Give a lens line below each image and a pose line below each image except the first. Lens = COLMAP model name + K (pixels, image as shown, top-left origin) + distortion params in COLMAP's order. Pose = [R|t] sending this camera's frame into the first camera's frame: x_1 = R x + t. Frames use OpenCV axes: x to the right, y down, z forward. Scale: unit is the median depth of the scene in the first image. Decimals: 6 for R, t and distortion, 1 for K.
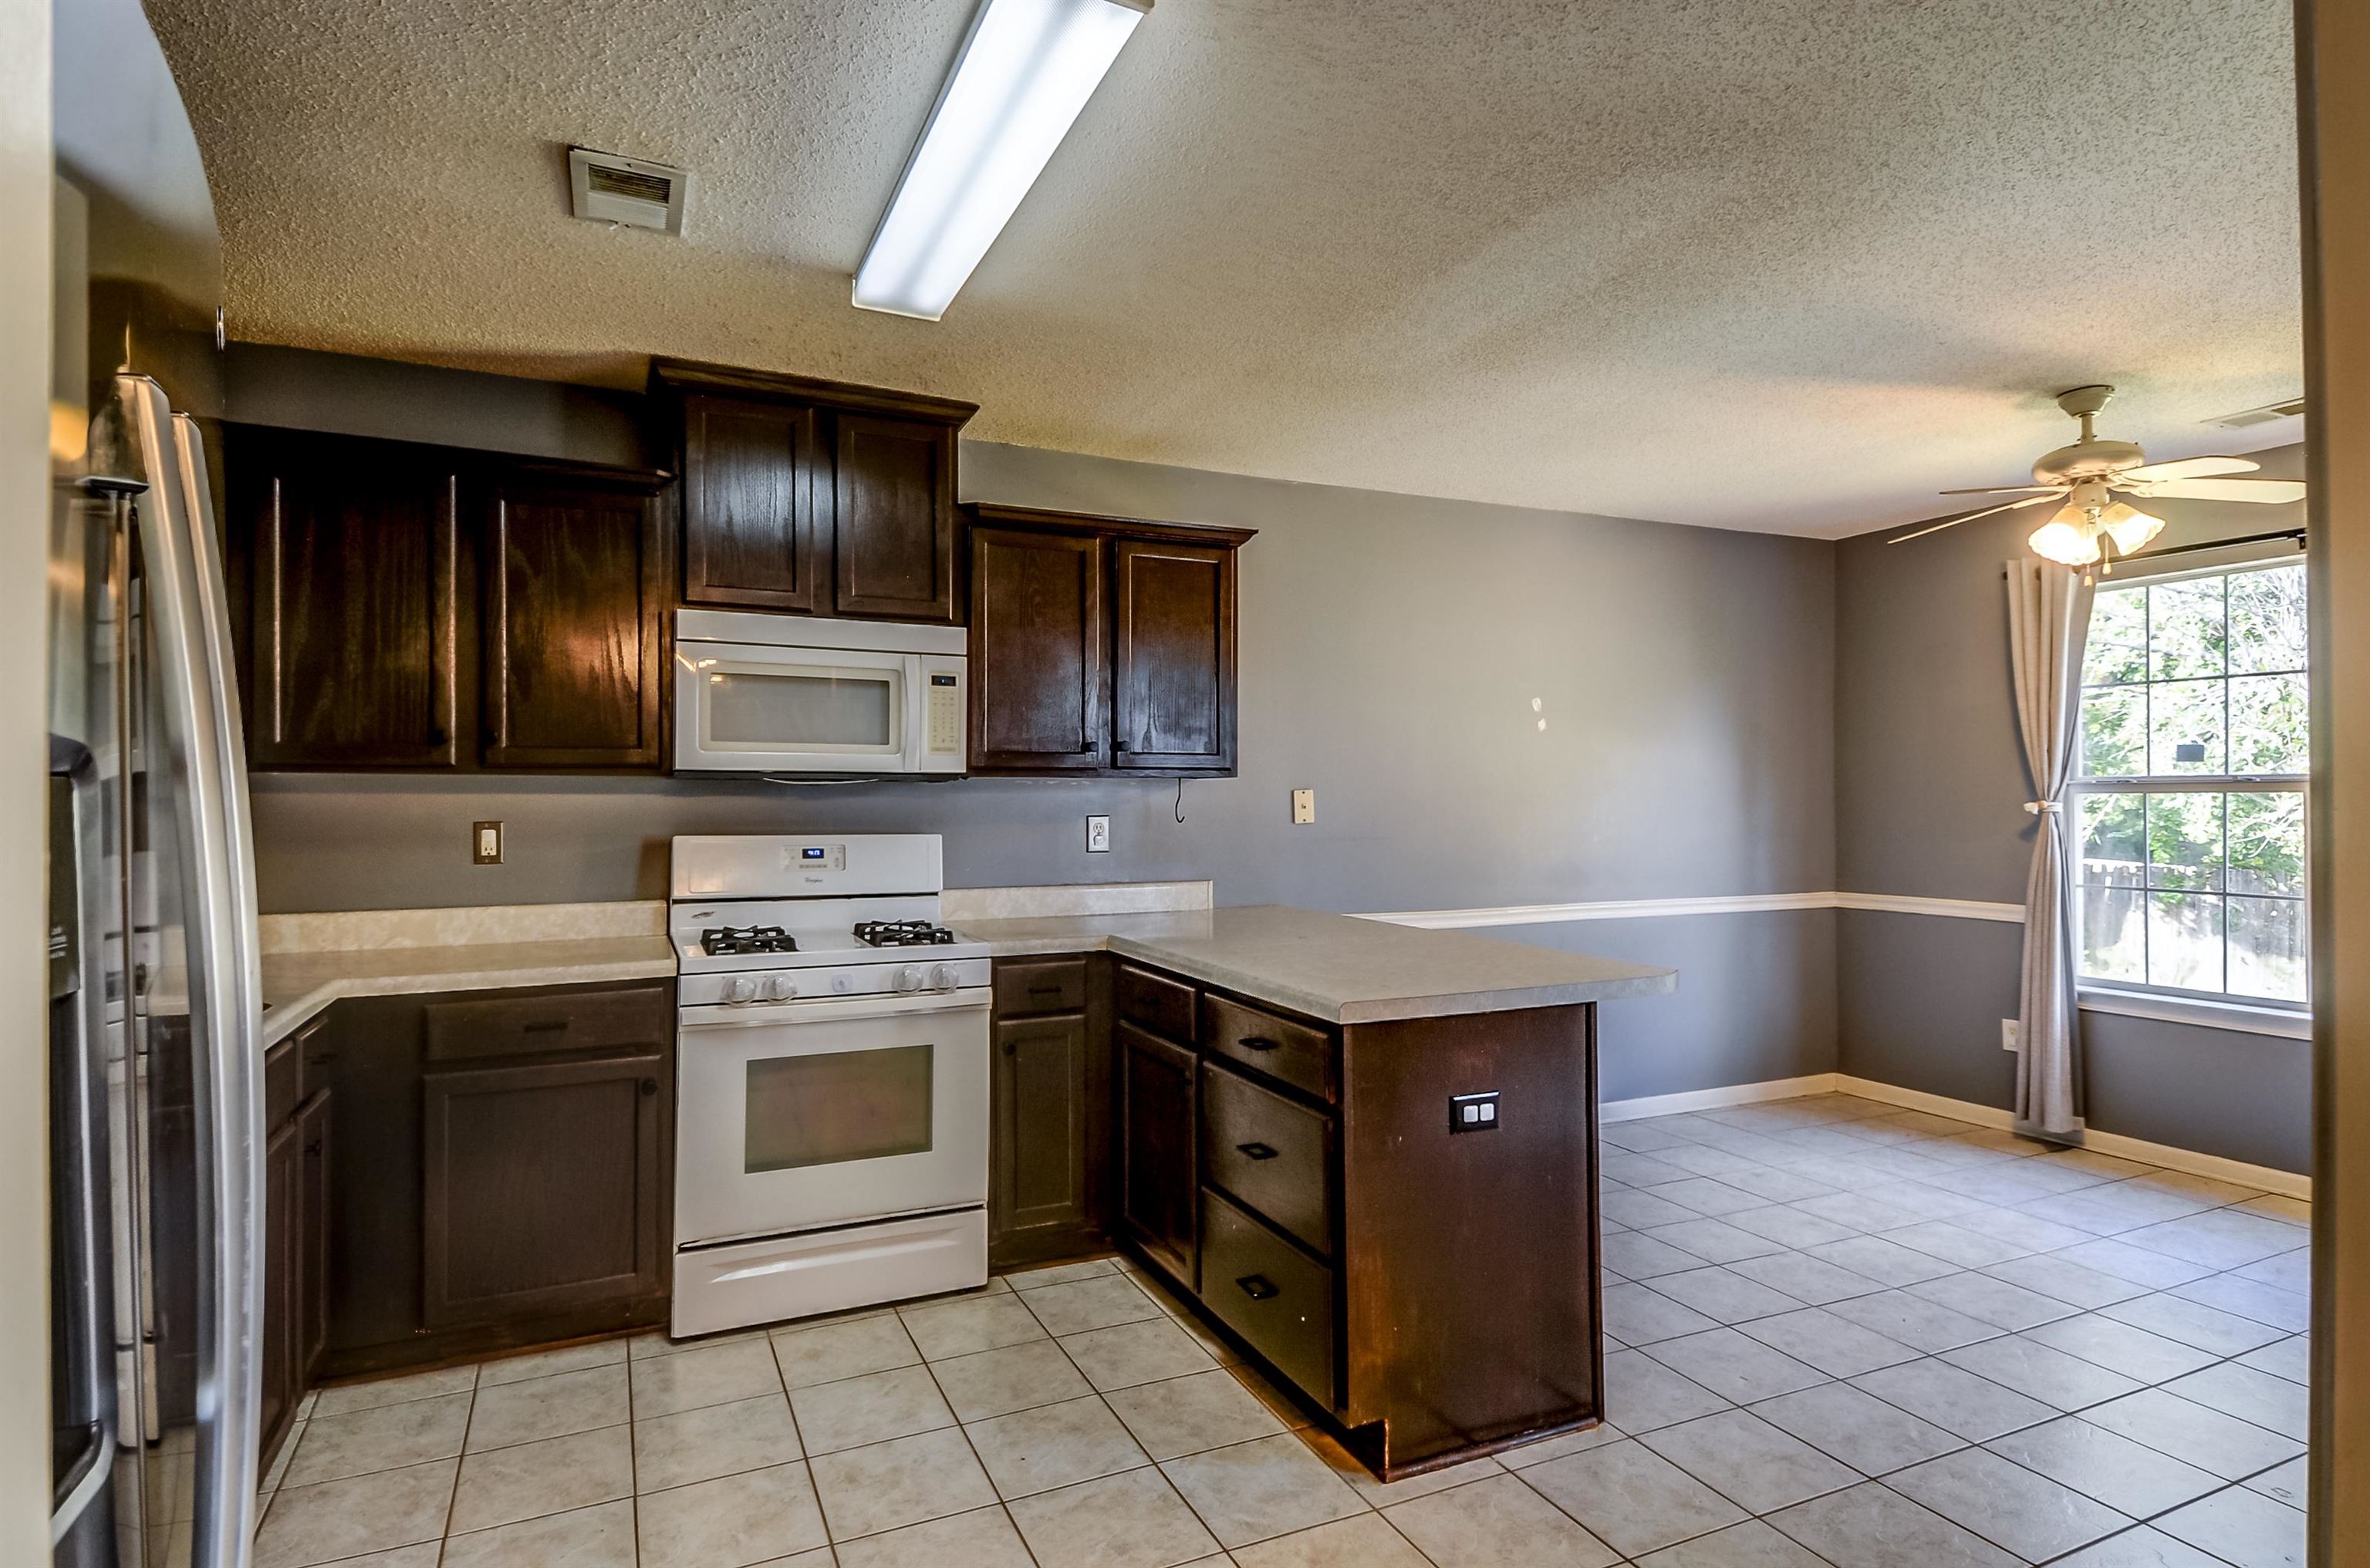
lens RADIAL K [[1252.6, 0, 1185.0], [0, 1252.6, 784.0], [0, 0, 1]] dist [0.055649, -0.041892]
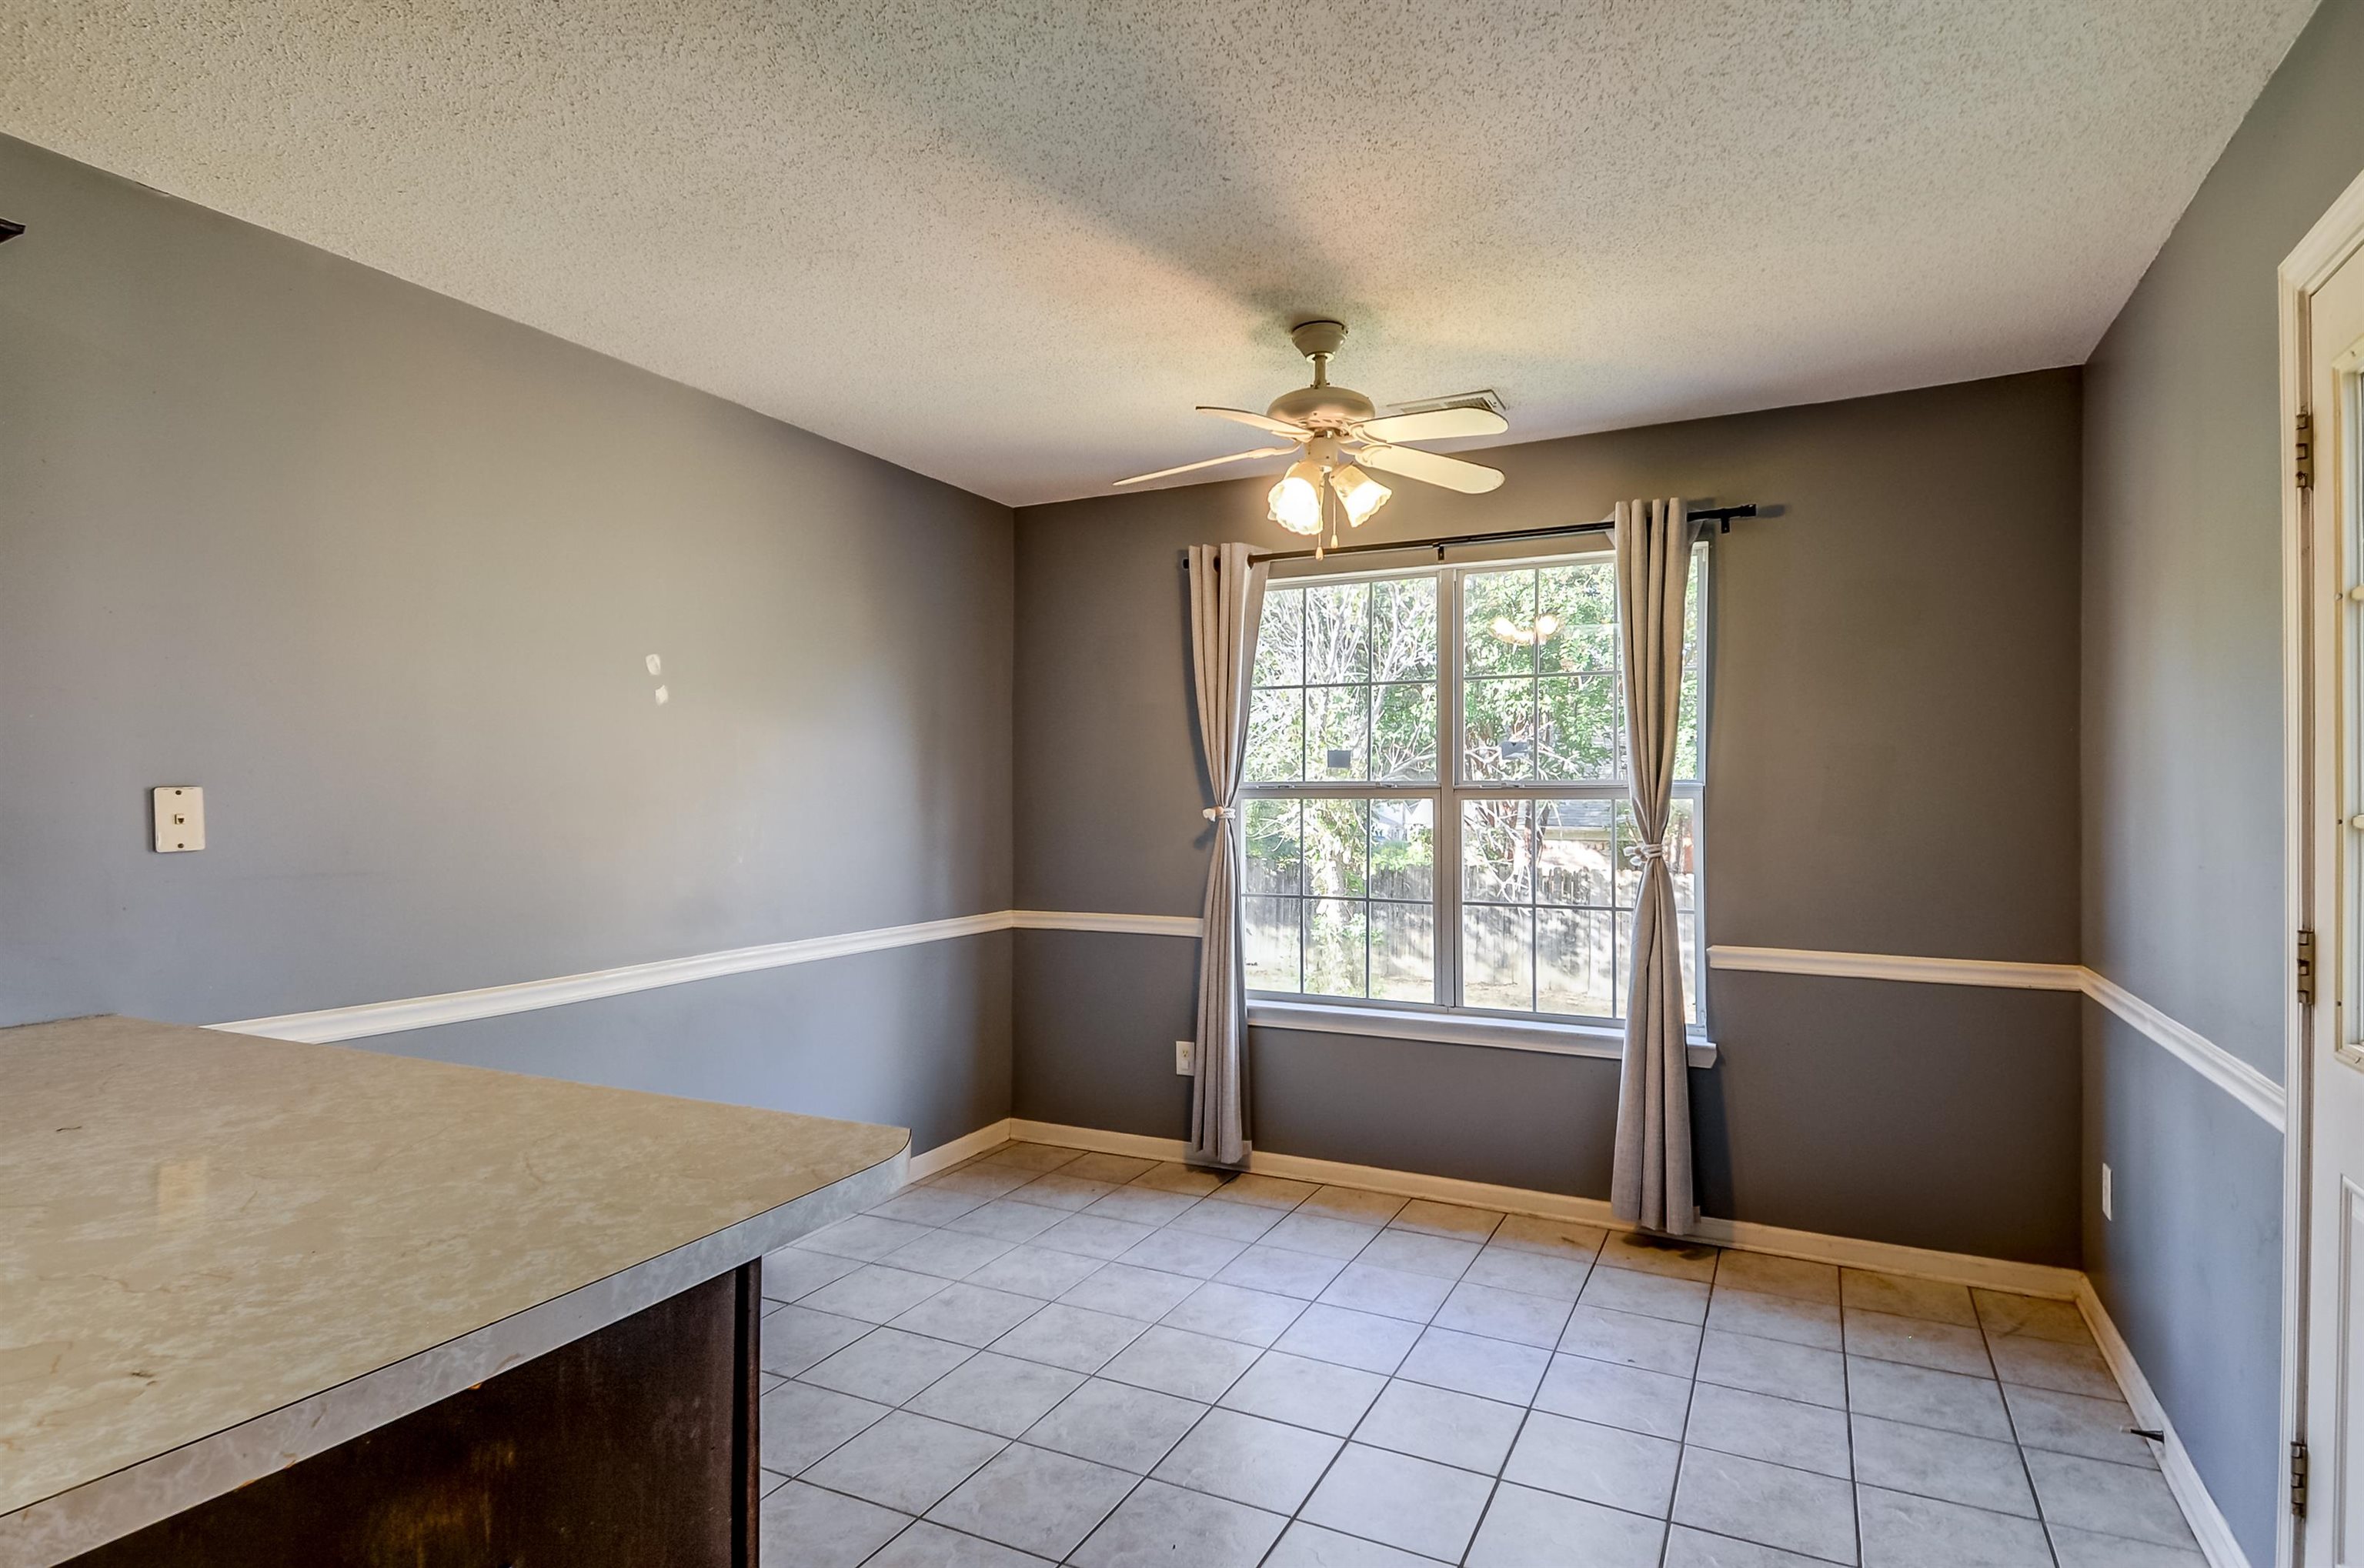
lens RADIAL K [[1232.5, 0, 1185.0], [0, 1232.5, 792.4], [0, 0, 1]] dist [0.070526, -0.058628]
pose [[0.785305, 0.006451, 0.619076, 0.119175], [-0.008756, 0.999961, 0.000687, 0.003030], [-0.619047, -0.005961, 0.785331, 0.393314]]
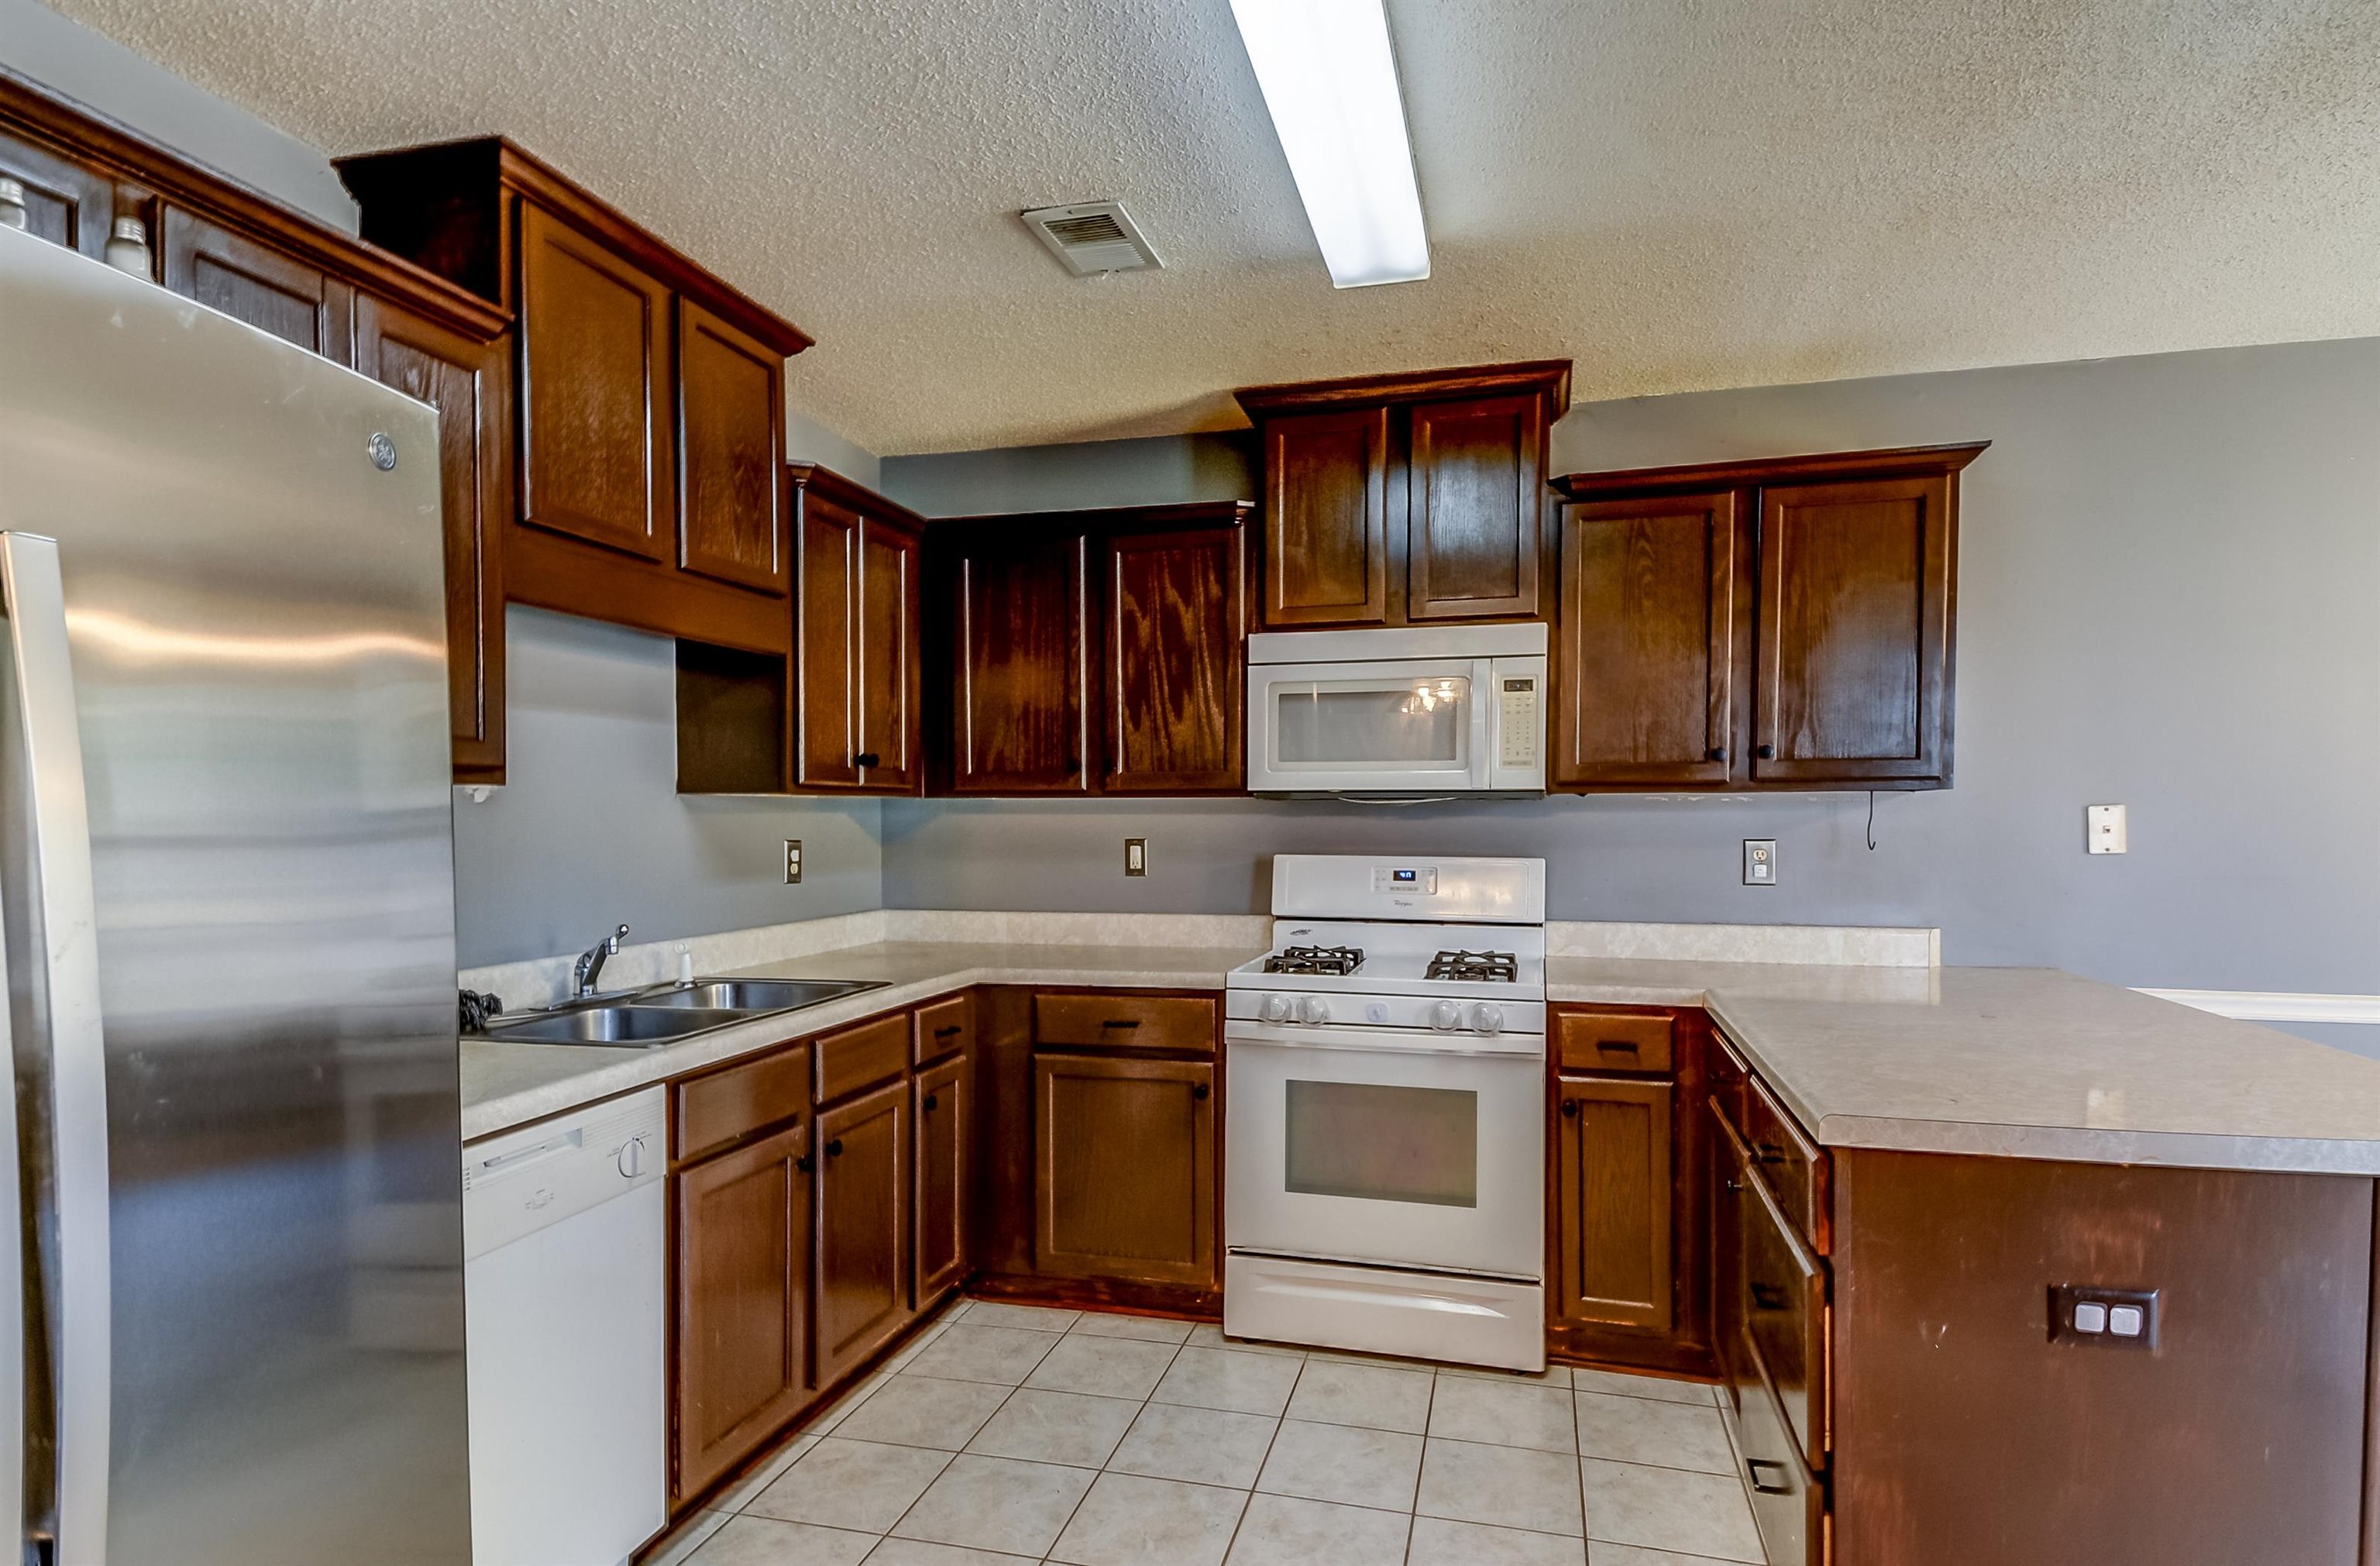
lens RADIAL K [[1277.2, 0, 1183.4], [0, 1277.2, 844.1], [0, 0, 1]] dist [0.071392, -0.054500]
pose [[0.766258, 0.013192, -0.642397, 0.202042], [0.008055, 0.999513, 0.030134, 0.000433], [0.642482, -0.028265, 0.765779, 0.144610]]
